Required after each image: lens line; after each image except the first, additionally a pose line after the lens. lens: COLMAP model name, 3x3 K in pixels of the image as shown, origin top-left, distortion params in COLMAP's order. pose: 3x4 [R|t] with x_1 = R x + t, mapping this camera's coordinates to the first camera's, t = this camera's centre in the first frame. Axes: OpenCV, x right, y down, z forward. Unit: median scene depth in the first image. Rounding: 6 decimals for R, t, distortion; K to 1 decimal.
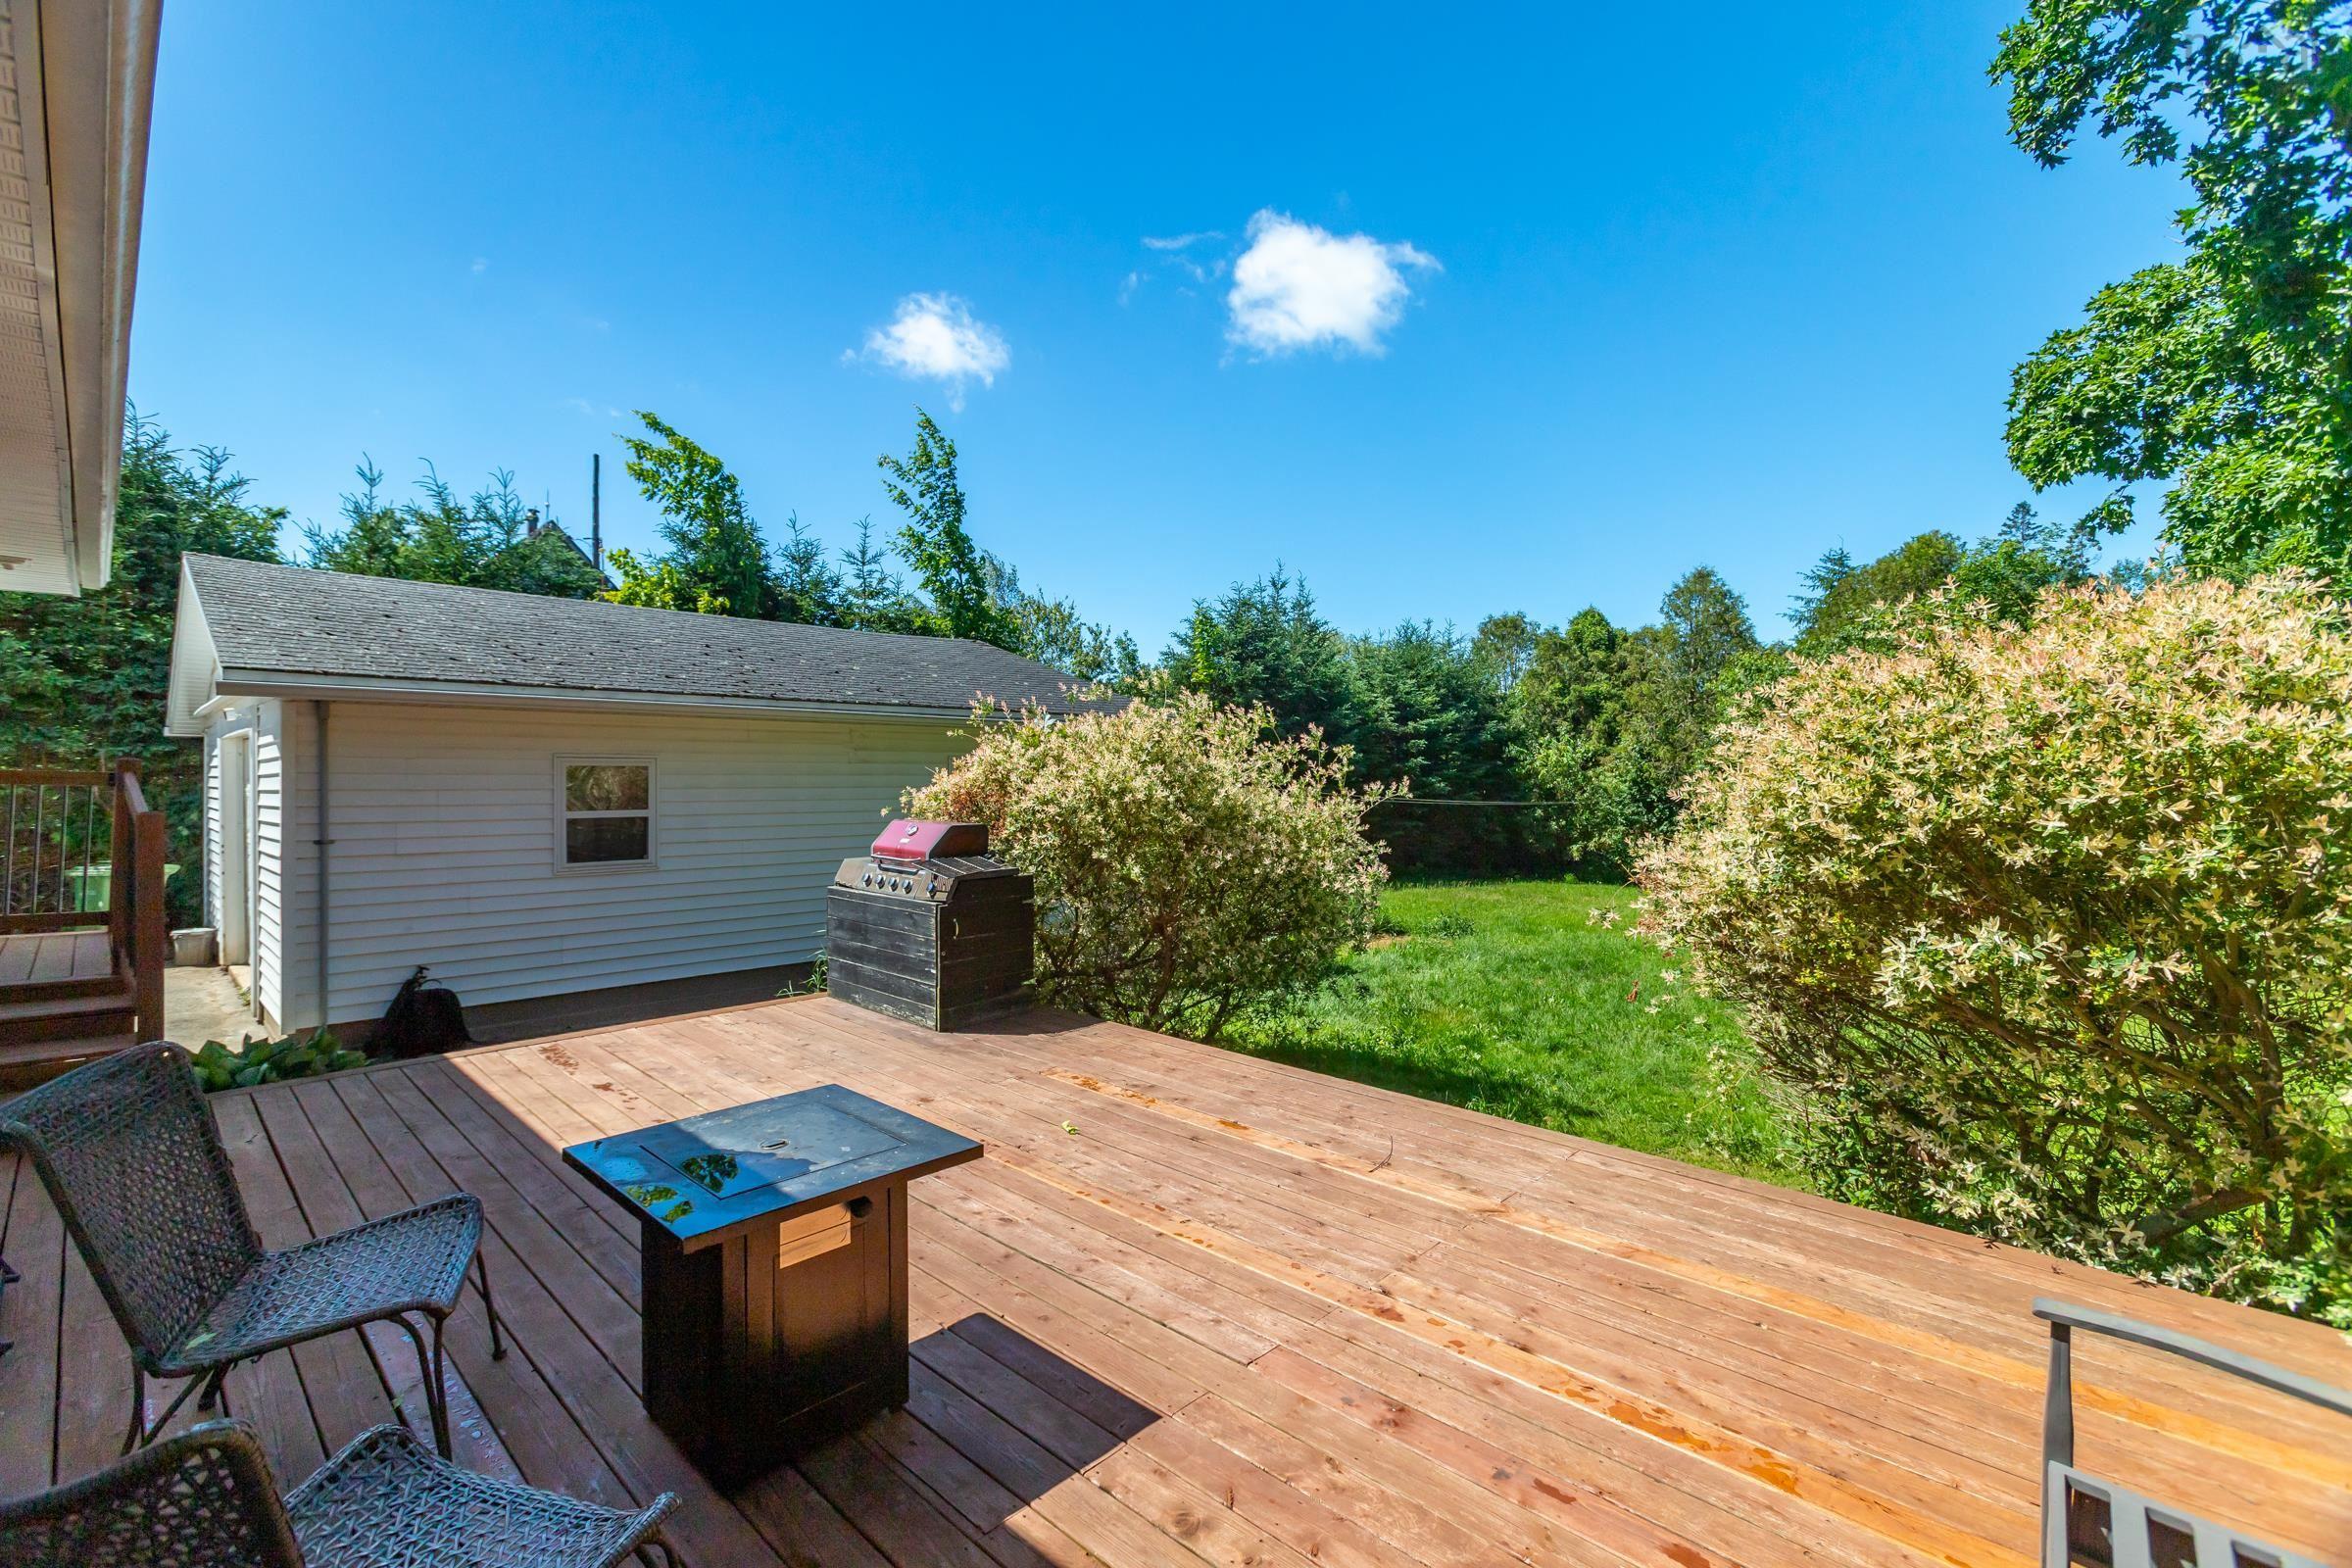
lens RADIAL K [[1000.5, 0, 1166.0], [0, 1000.5, 778.8], [0, 0, 1]] dist [-0.000756, -0.000041]
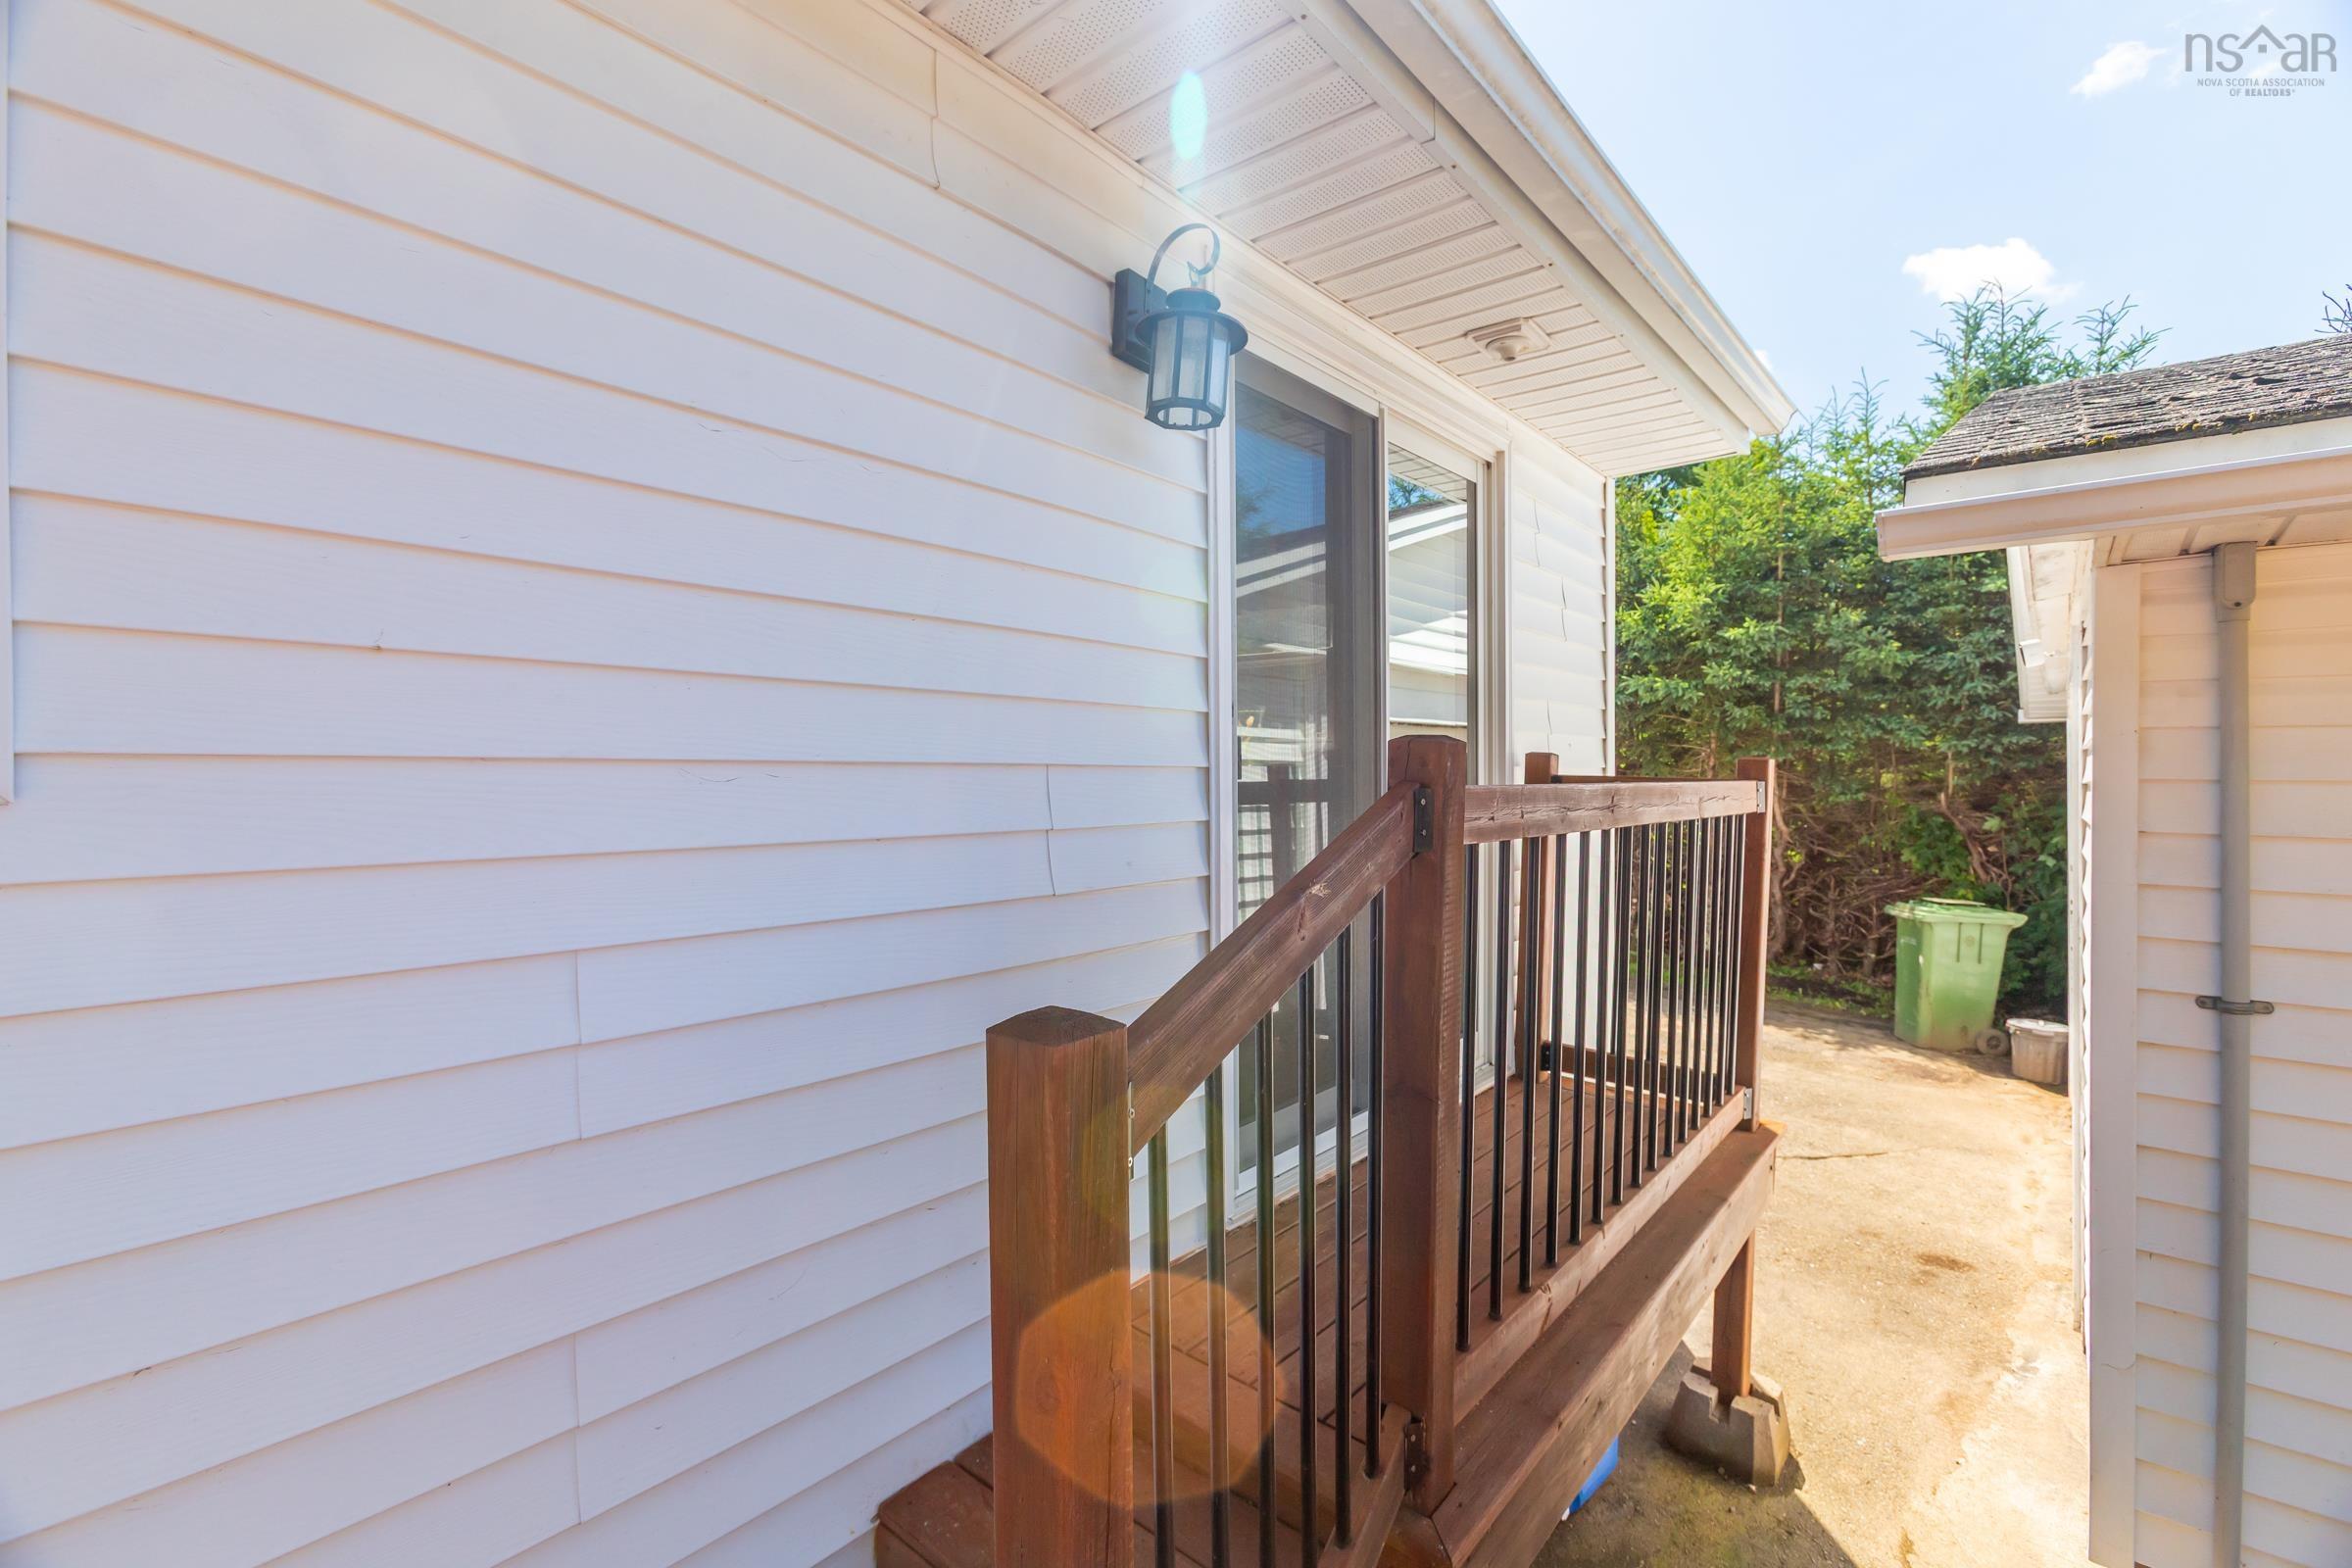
lens RADIAL K [[1051.6, 0, 1176.3], [0, 1051.6, 774.1], [0, 0, 1]] dist [0.001754, 0.003754]
pose [[0.057946, 0.001853, -0.998318, -0.306409], [-0.004566, 0.999988, 0.001591, -0.005665], [0.998309, 0.004466, 0.057954, 0.375492]]
